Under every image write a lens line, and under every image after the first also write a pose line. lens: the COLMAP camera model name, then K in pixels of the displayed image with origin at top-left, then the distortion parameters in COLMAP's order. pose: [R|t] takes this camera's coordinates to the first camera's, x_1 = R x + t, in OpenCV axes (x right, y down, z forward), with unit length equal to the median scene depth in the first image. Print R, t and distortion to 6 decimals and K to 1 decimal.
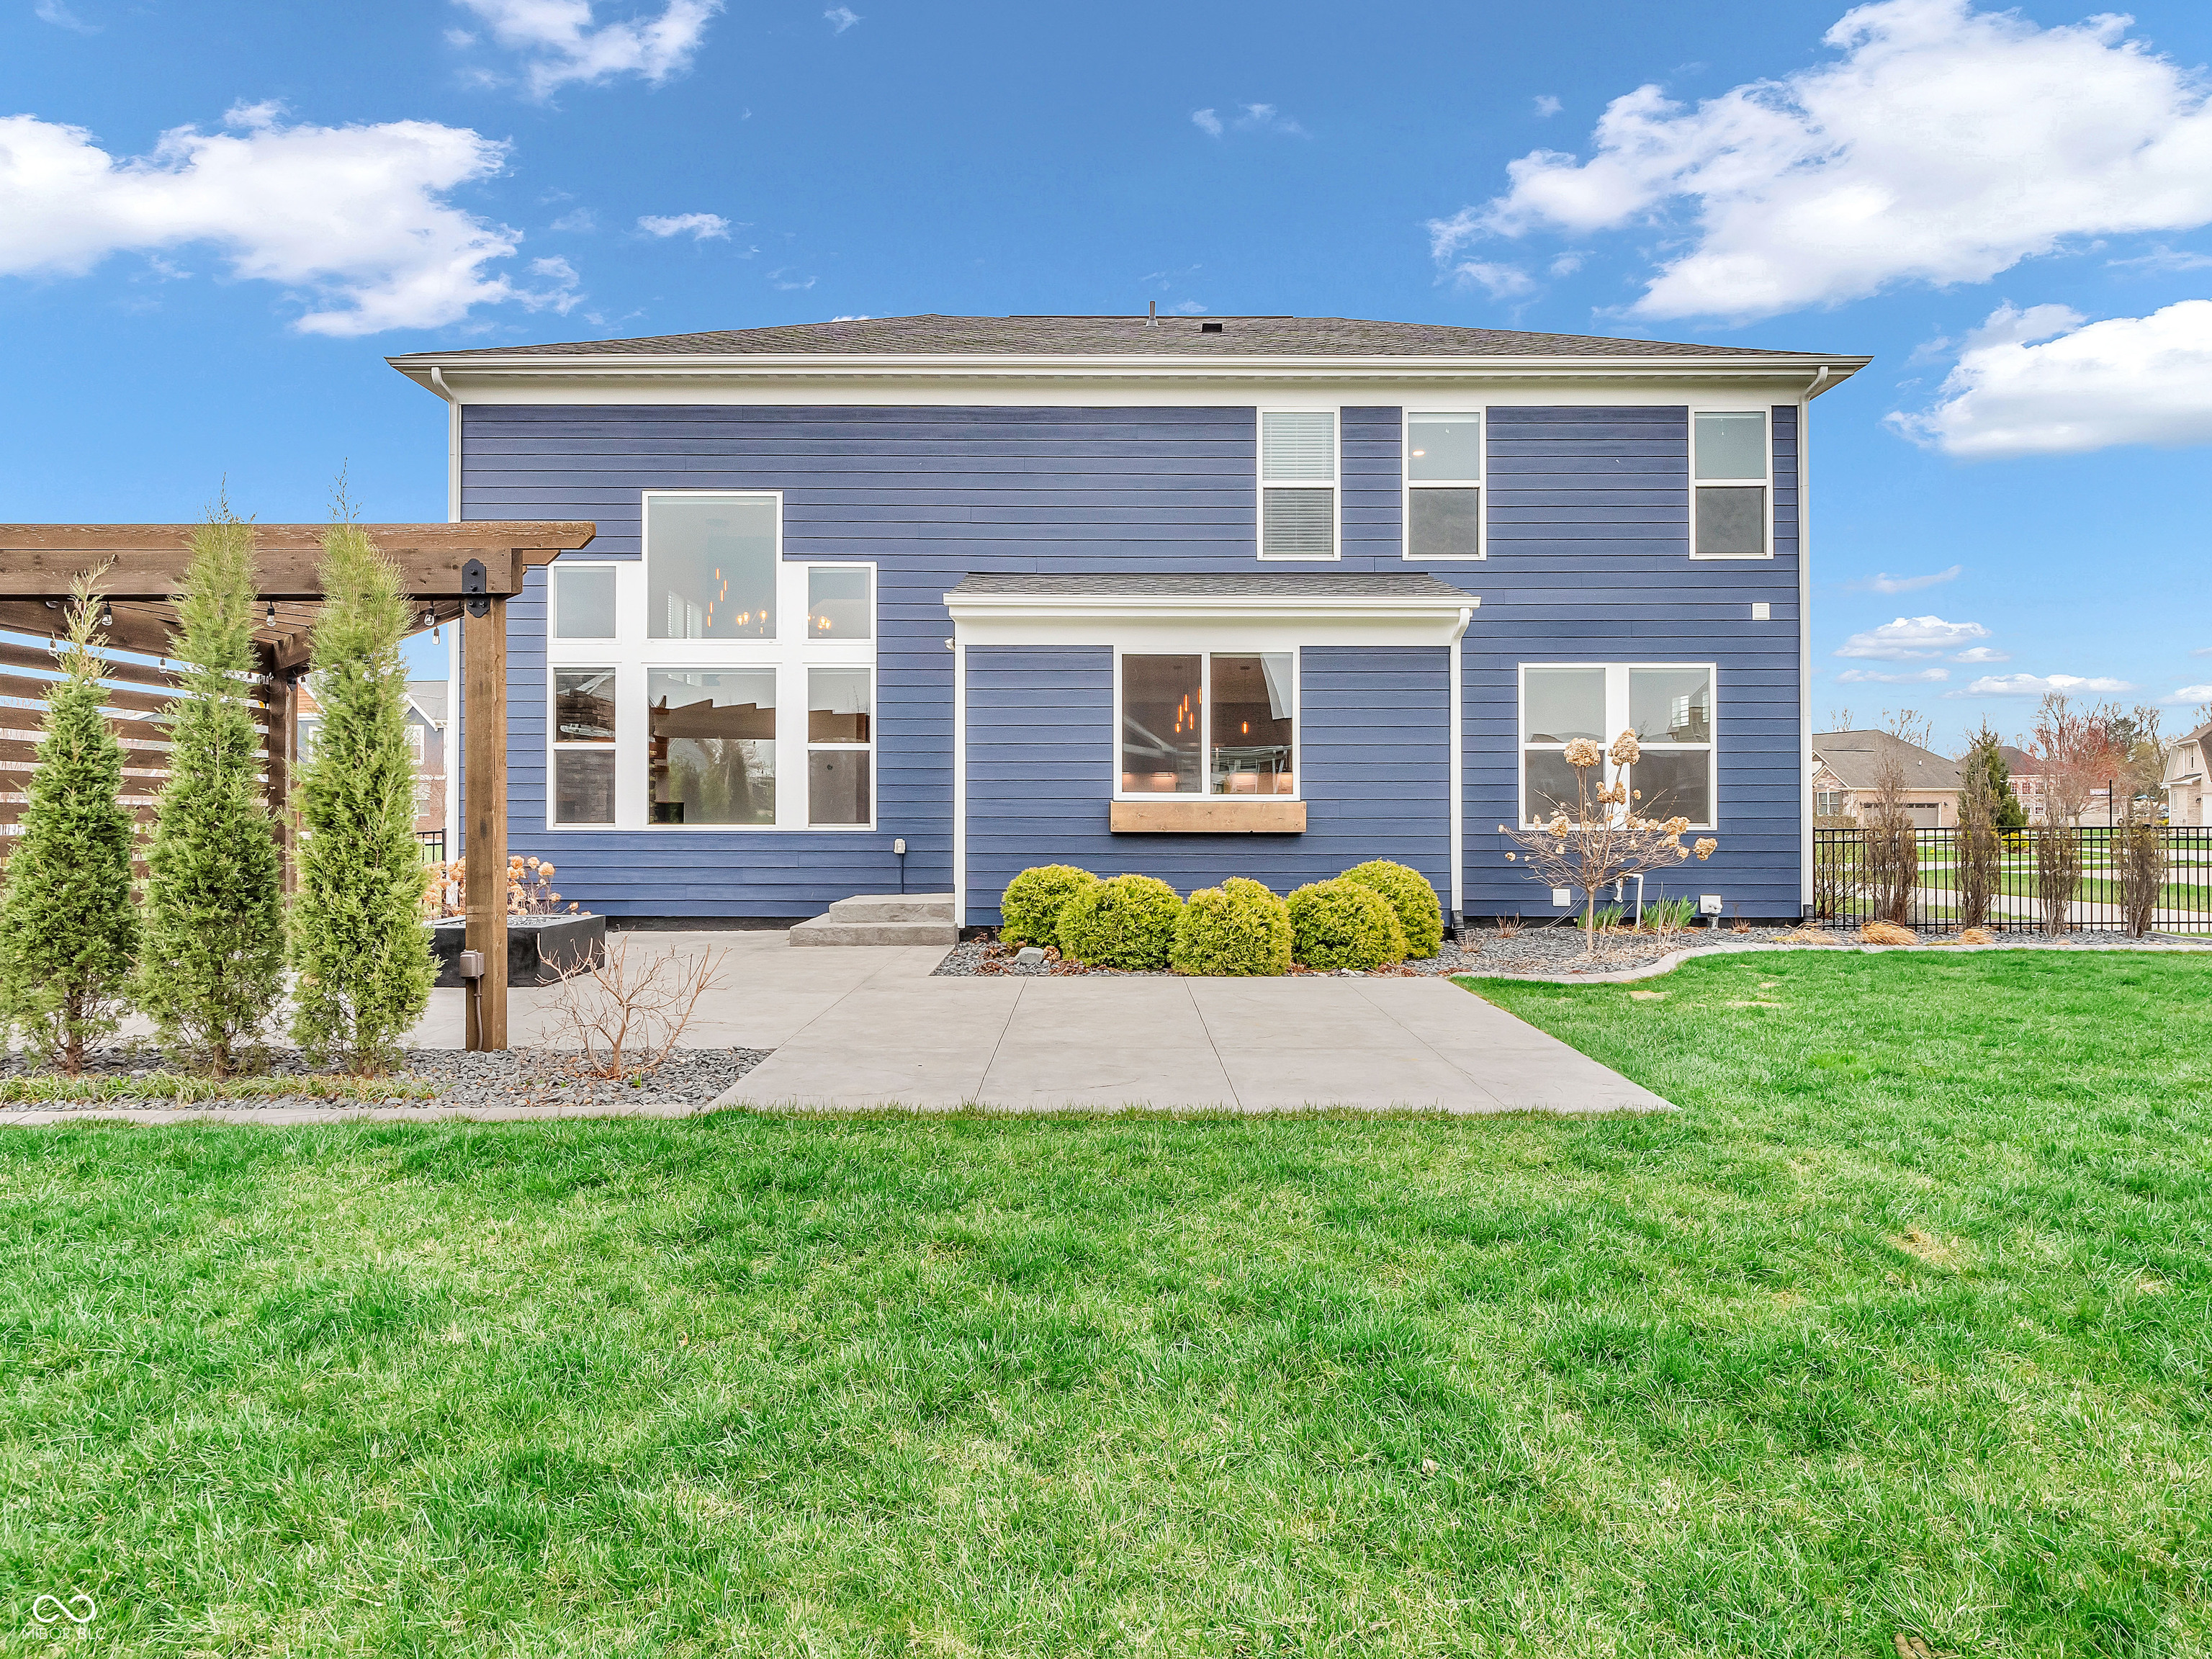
lens RADIAL K [[1170.5, 0, 1106.5], [0, 1170.5, 814.9], [0, 0, 1]] dist [-0.002364, -0.000730]
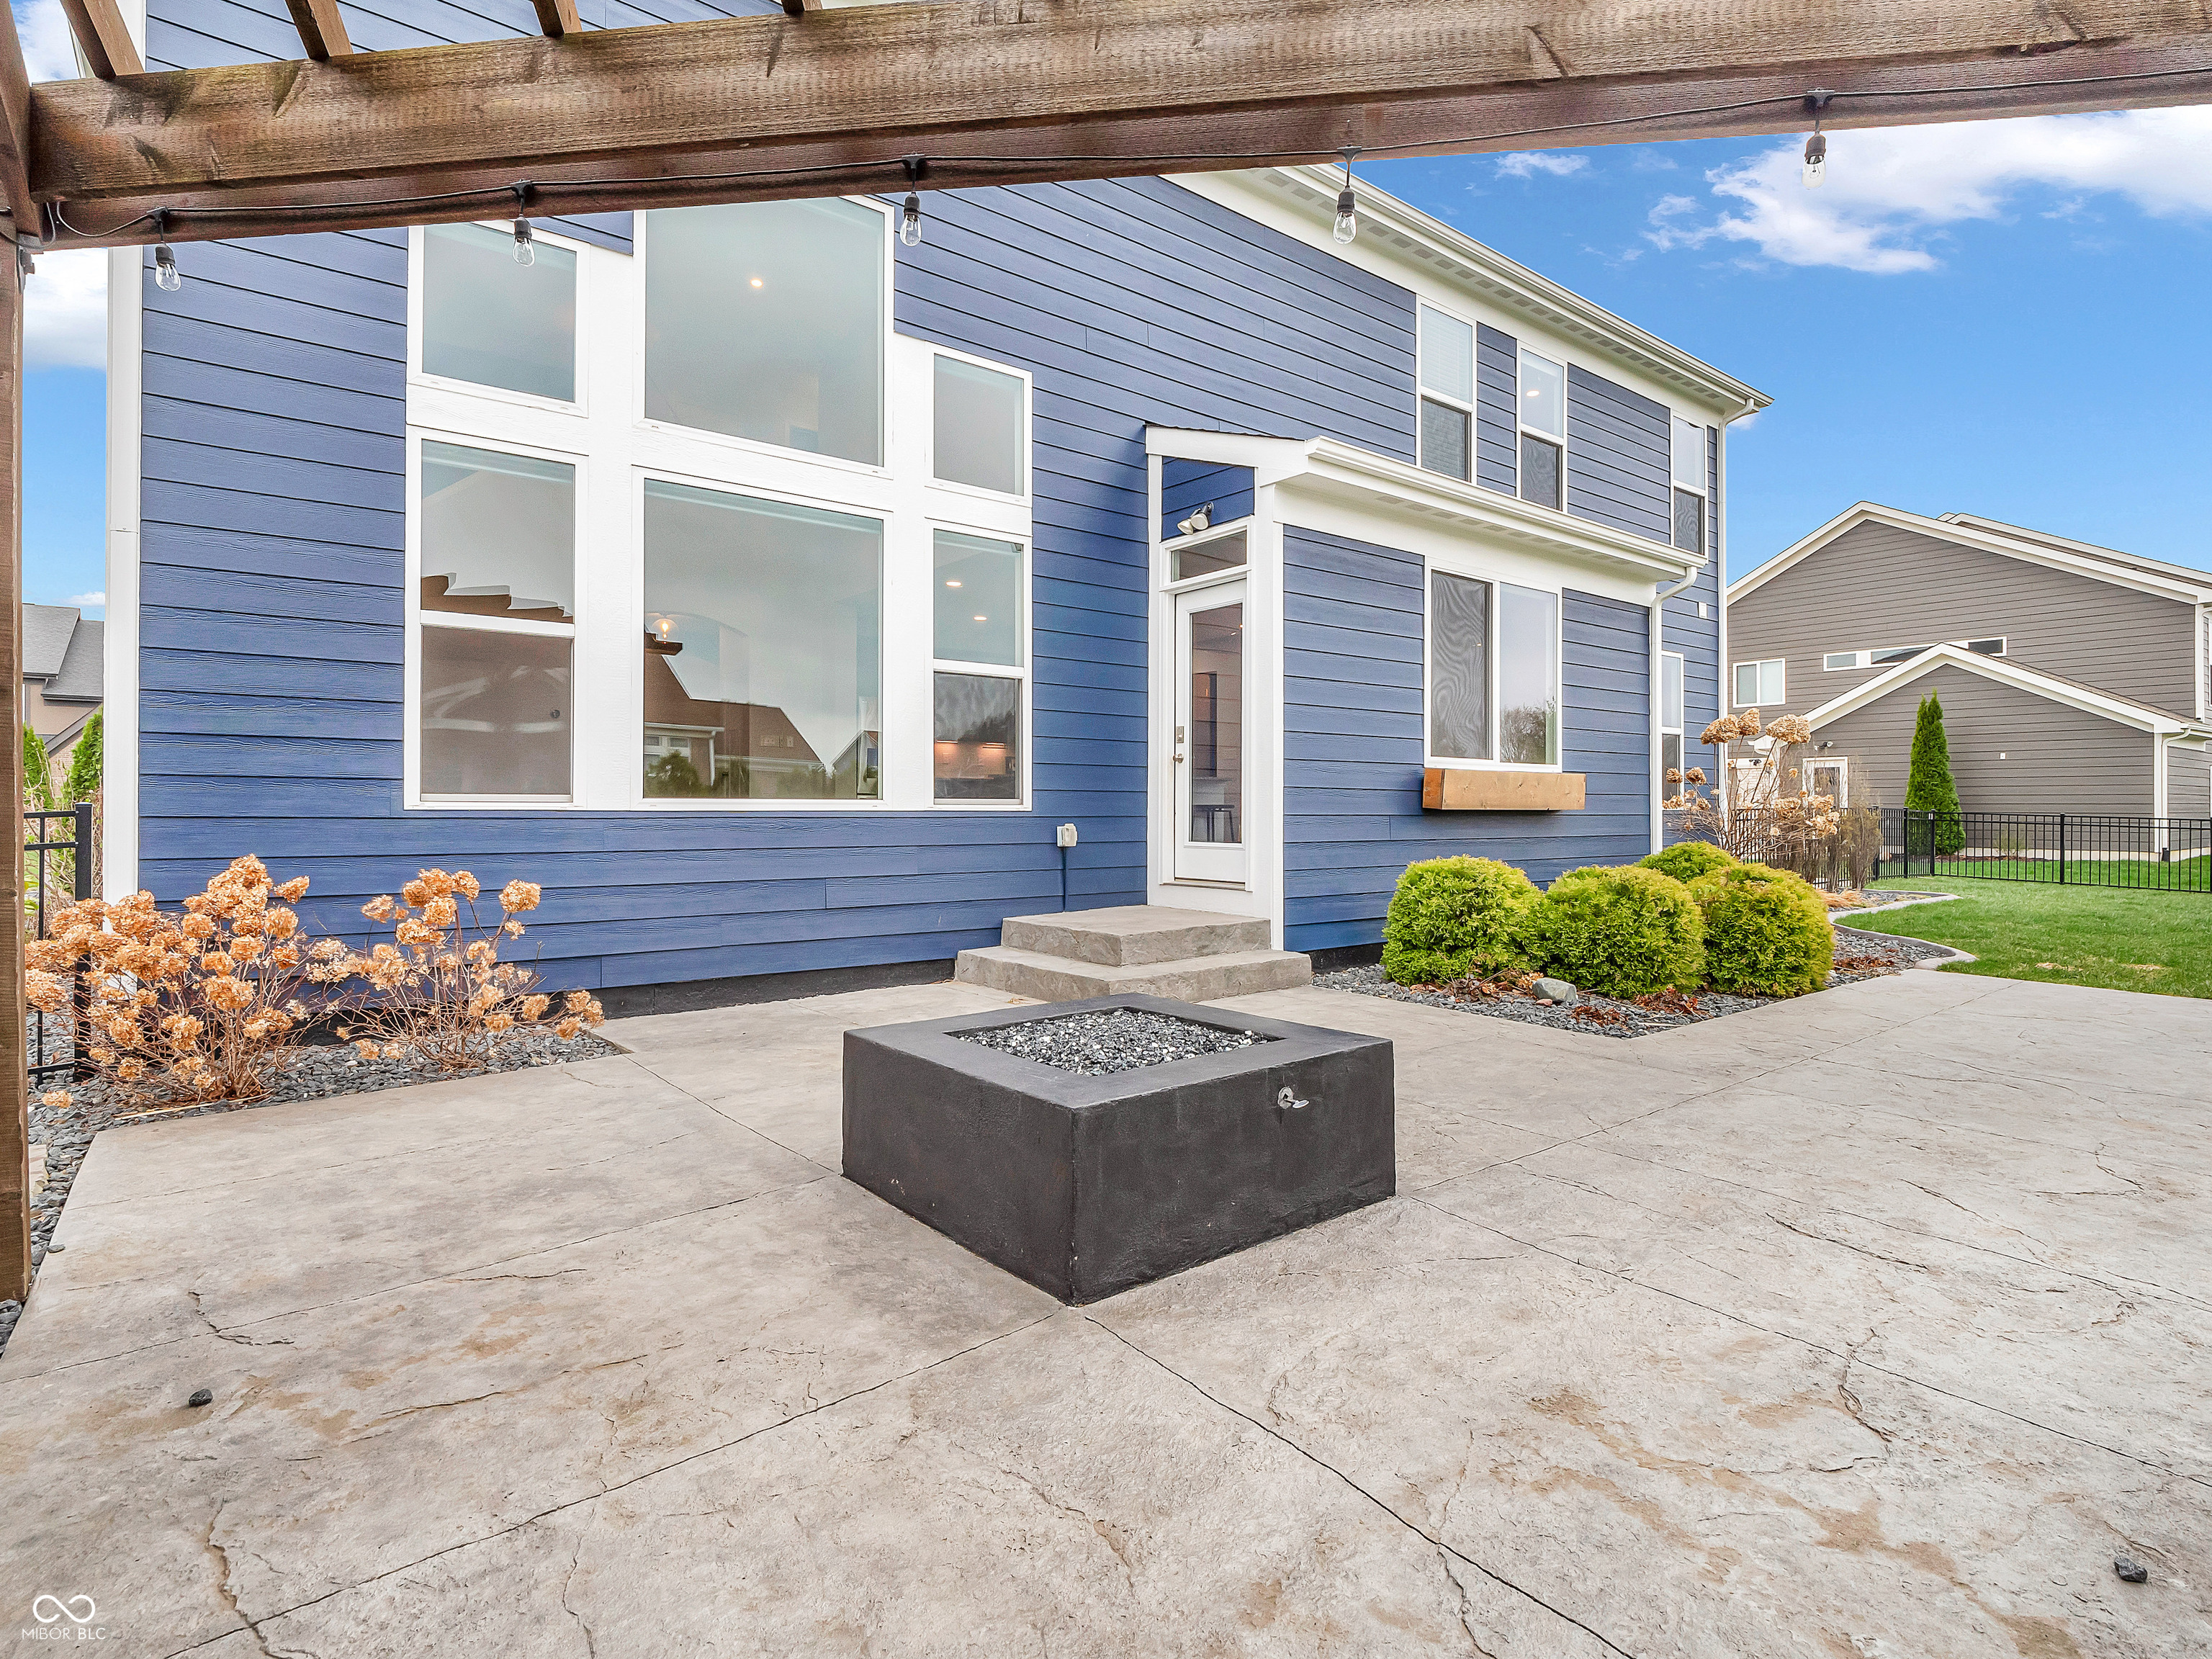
lens RADIAL K [[1146.9, 0, 1114.1], [0, 1146.9, 801.4], [0, 0, 1]] dist [-0.001937, 0.000162]
pose [[0.785956, 0.004462, 0.618267, -0.535407], [0.001059, 0.999963, -0.008564, 0.013971], [-0.618282, 0.007385, 0.785922, 0.502425]]
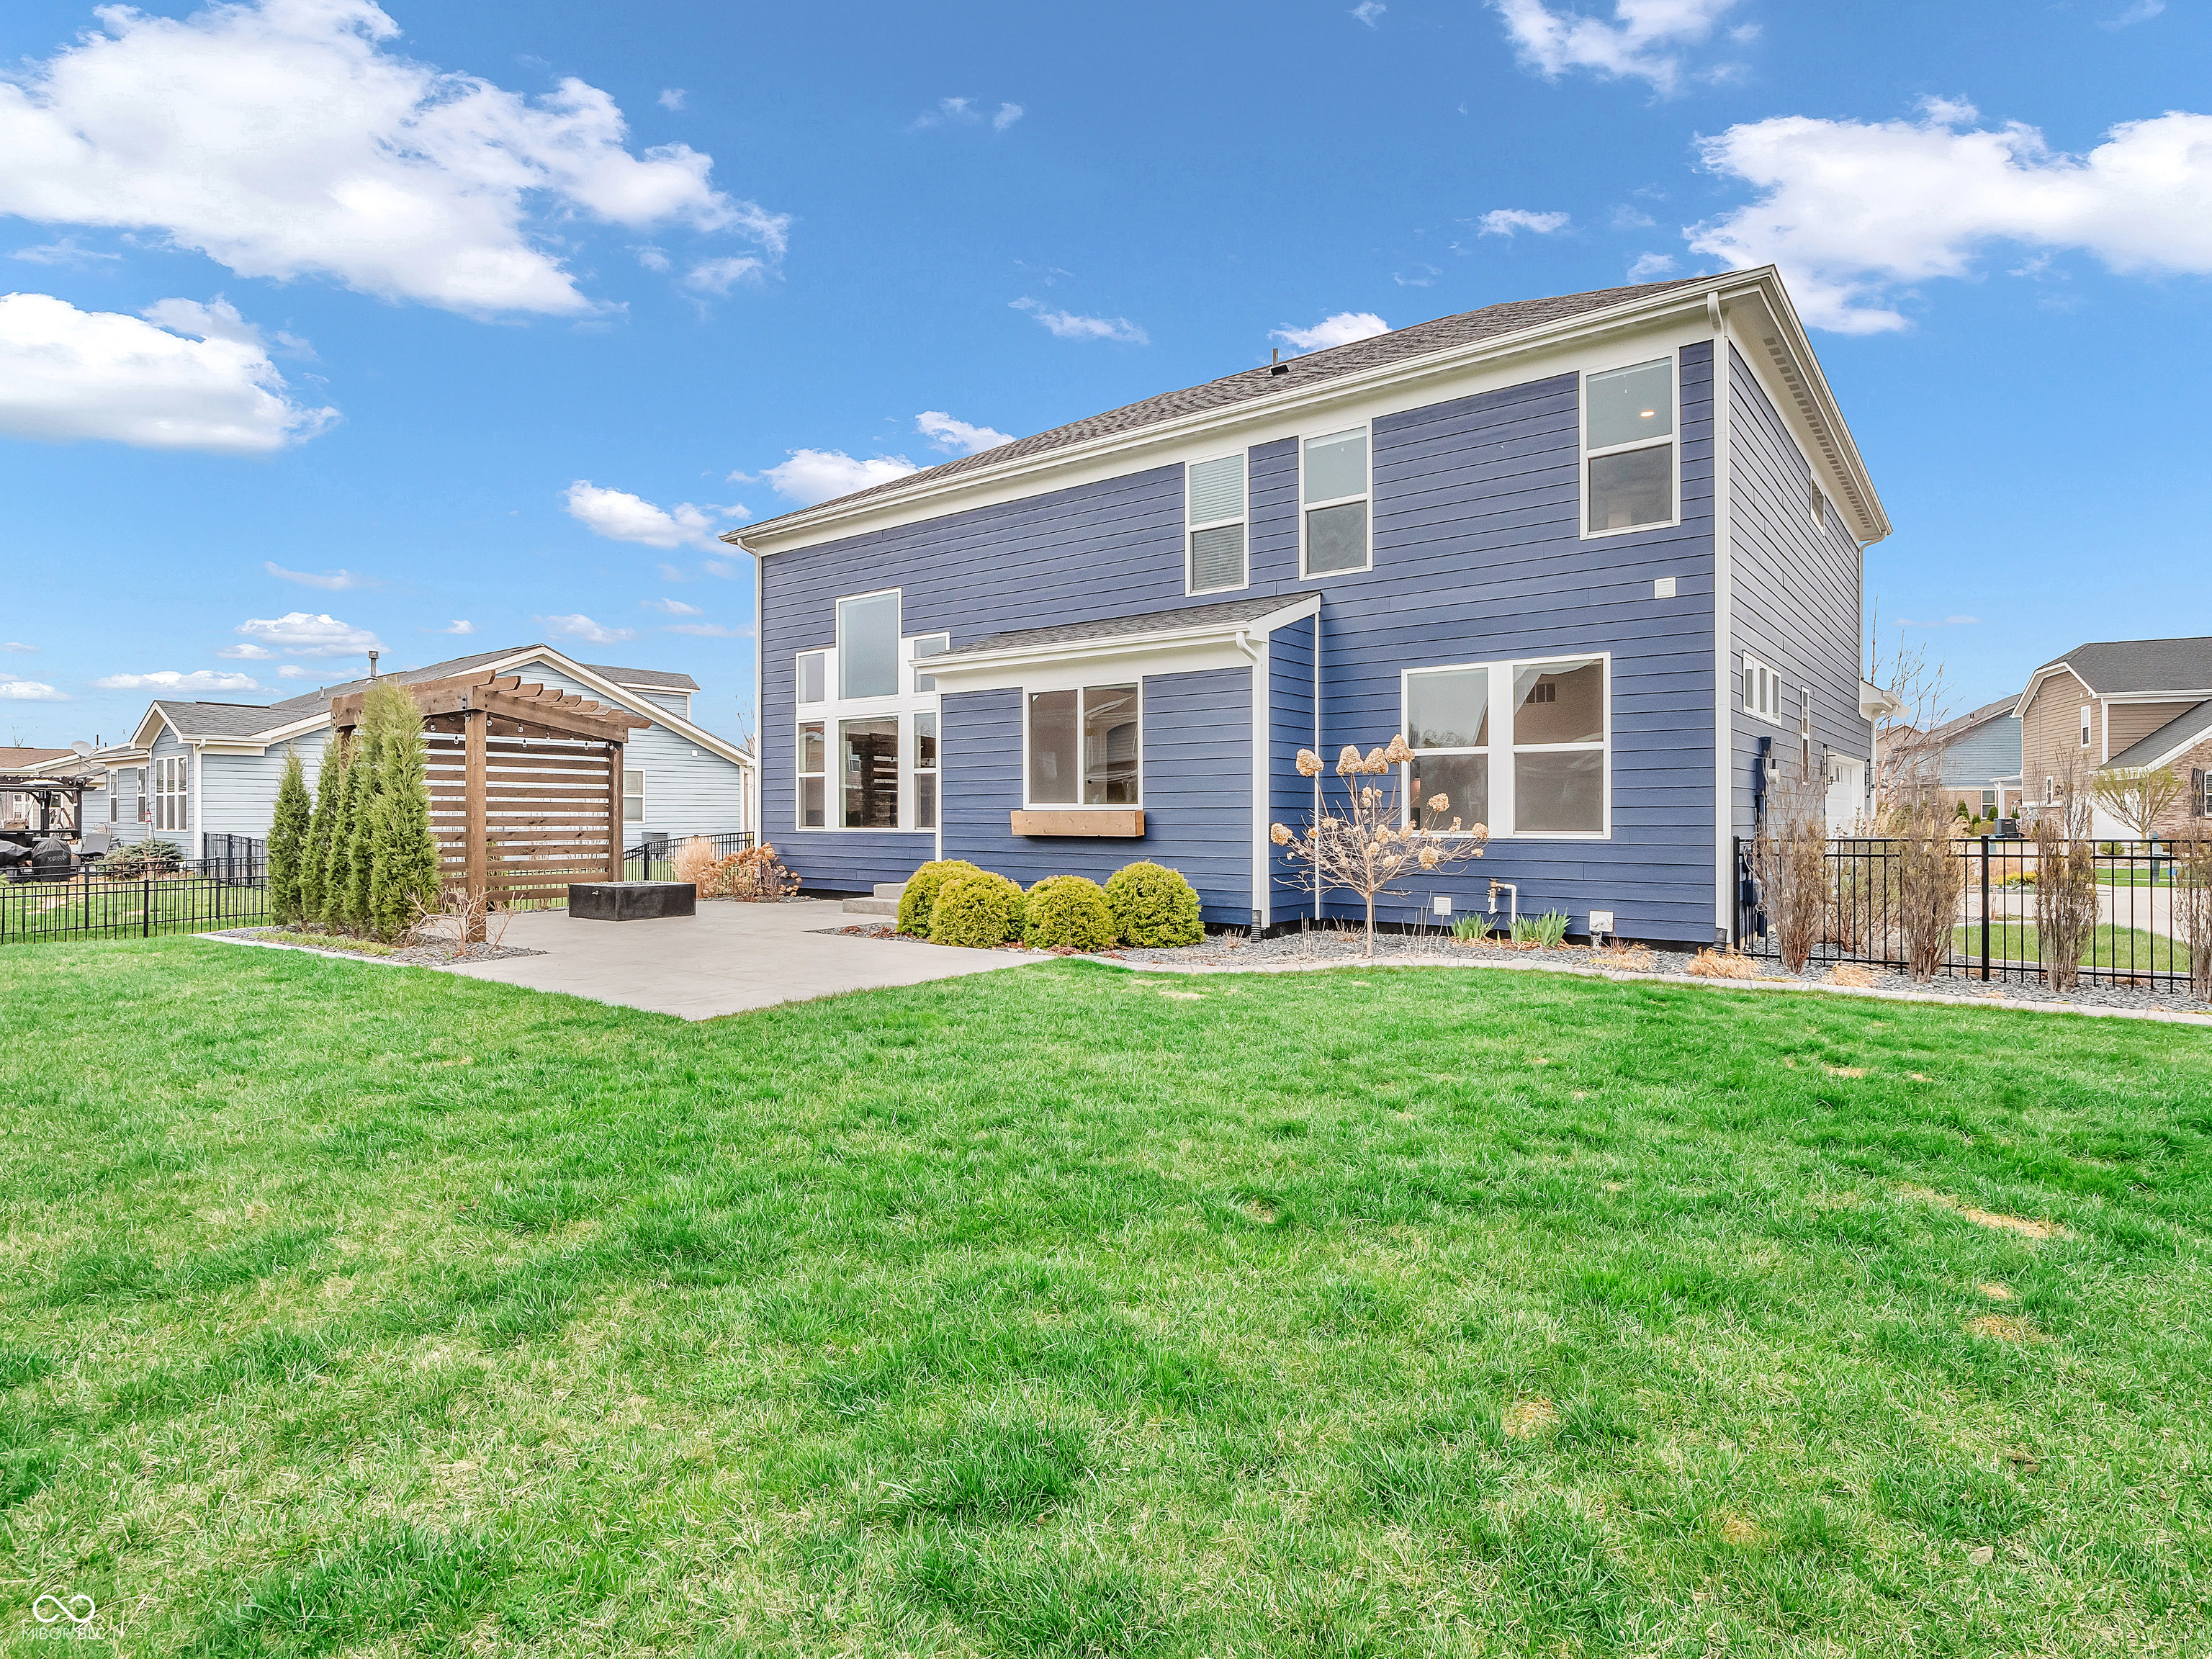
lens RADIAL K [[1170.5, 0, 1106.5], [0, 1170.5, 814.9], [0, 0, 1]] dist [-0.002364, -0.000730]
pose [[0.786143, -0.002296, -0.618040, 0.771187], [0.002610, 0.999997, -0.000395, -0.006029], [0.618039, -0.001302, 0.786147, 0.060355]]
